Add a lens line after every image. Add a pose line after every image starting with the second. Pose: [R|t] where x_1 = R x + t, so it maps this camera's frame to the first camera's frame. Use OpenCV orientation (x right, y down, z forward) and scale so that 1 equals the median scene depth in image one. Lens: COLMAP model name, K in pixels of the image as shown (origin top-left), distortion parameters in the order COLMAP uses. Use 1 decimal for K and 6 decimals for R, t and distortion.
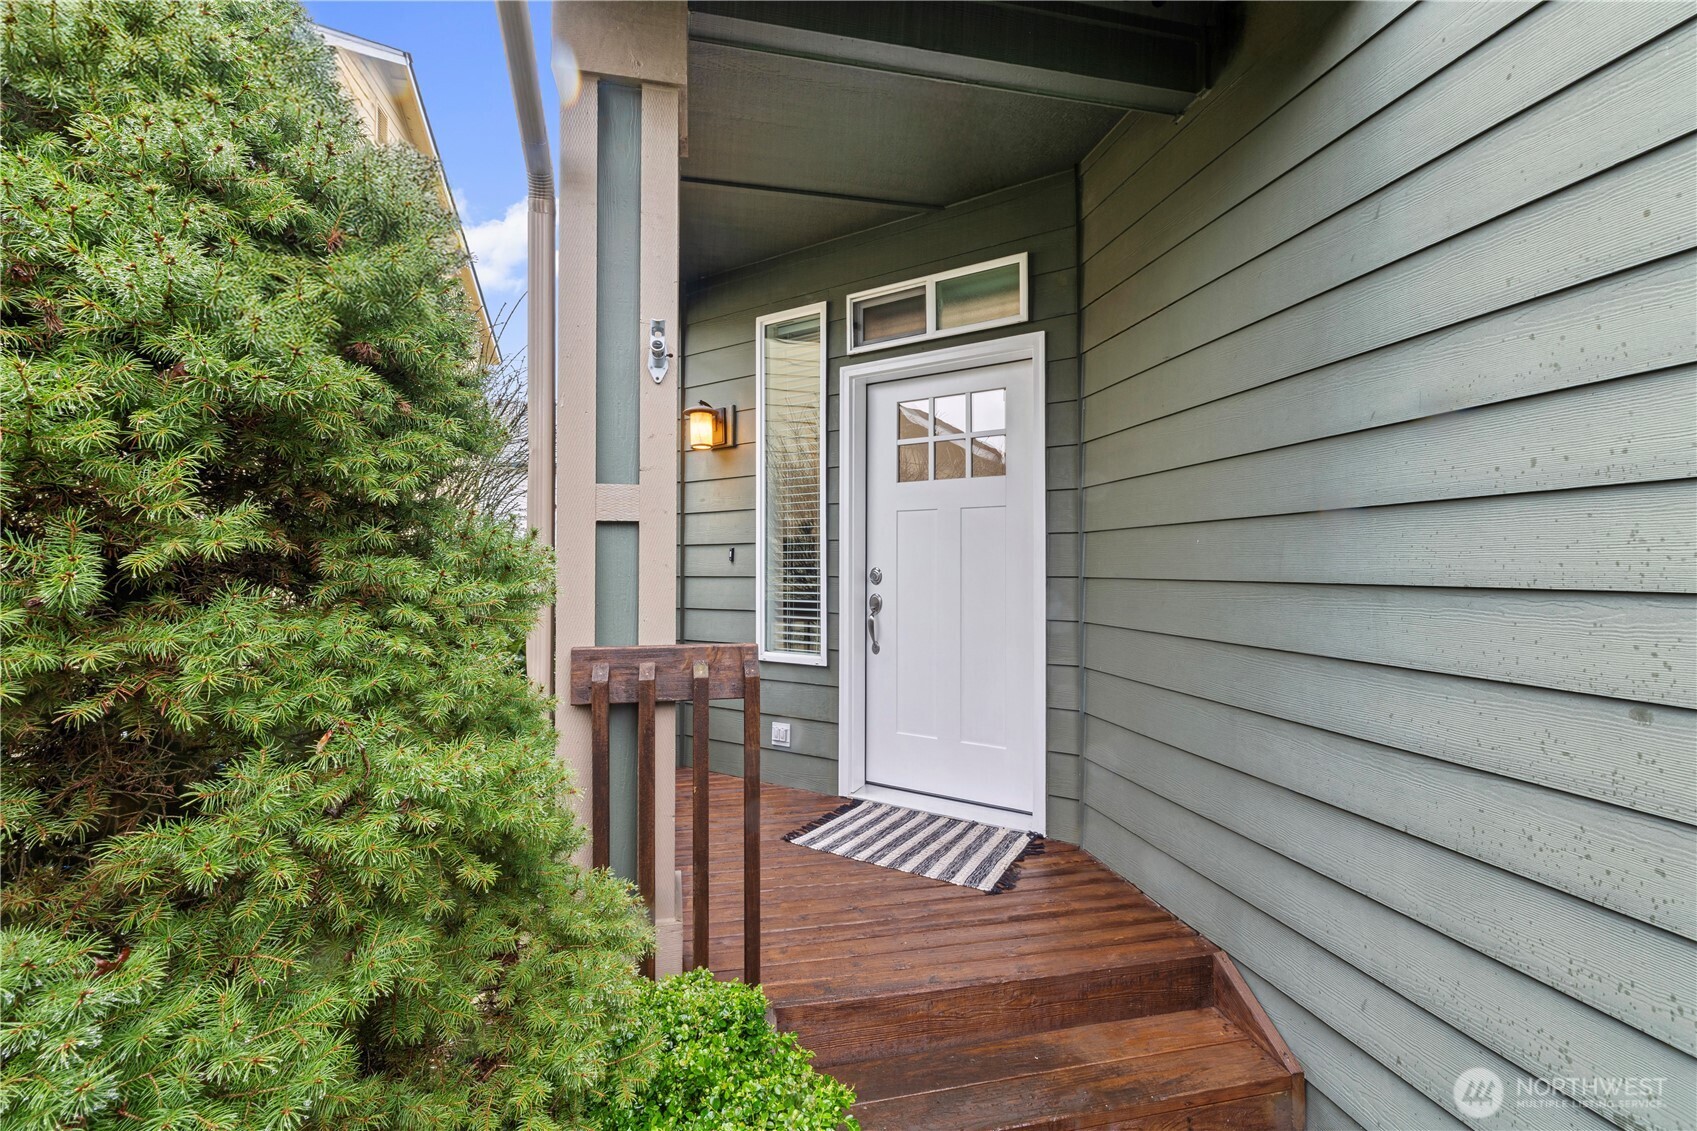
lens RADIAL K [[714.0, 0, 848.6], [0, 714.0, 564.2], [0, 0, 1]] dist [0.000461, 0.000181]
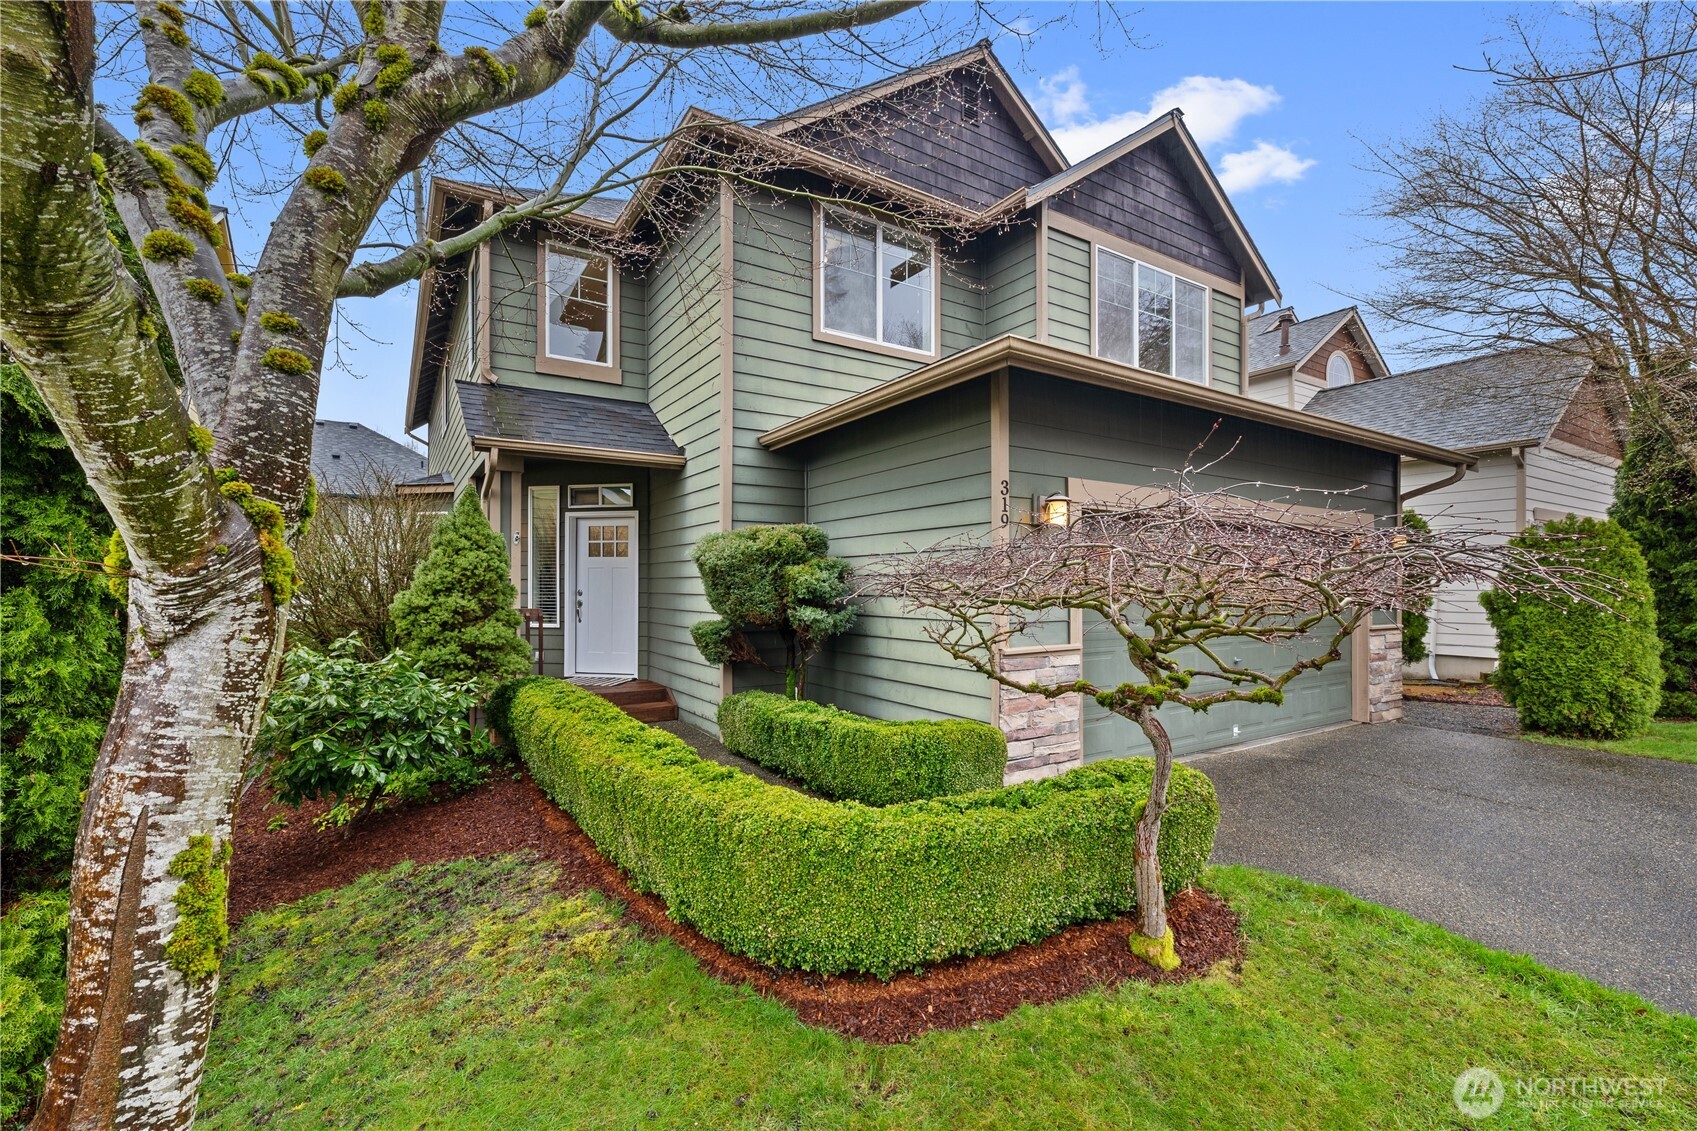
lens RADIAL K [[714.0, 0, 849.4], [0, 714.0, 575.4], [0, 0, 1]] dist [0.000461, 0.000181]
pose [[0.936118, -0.002465, 0.351678, 0.043368], [0.005425, 0.999958, -0.007433, -0.023160], [-0.351645, 0.008866, 0.936092, -1.827128]]
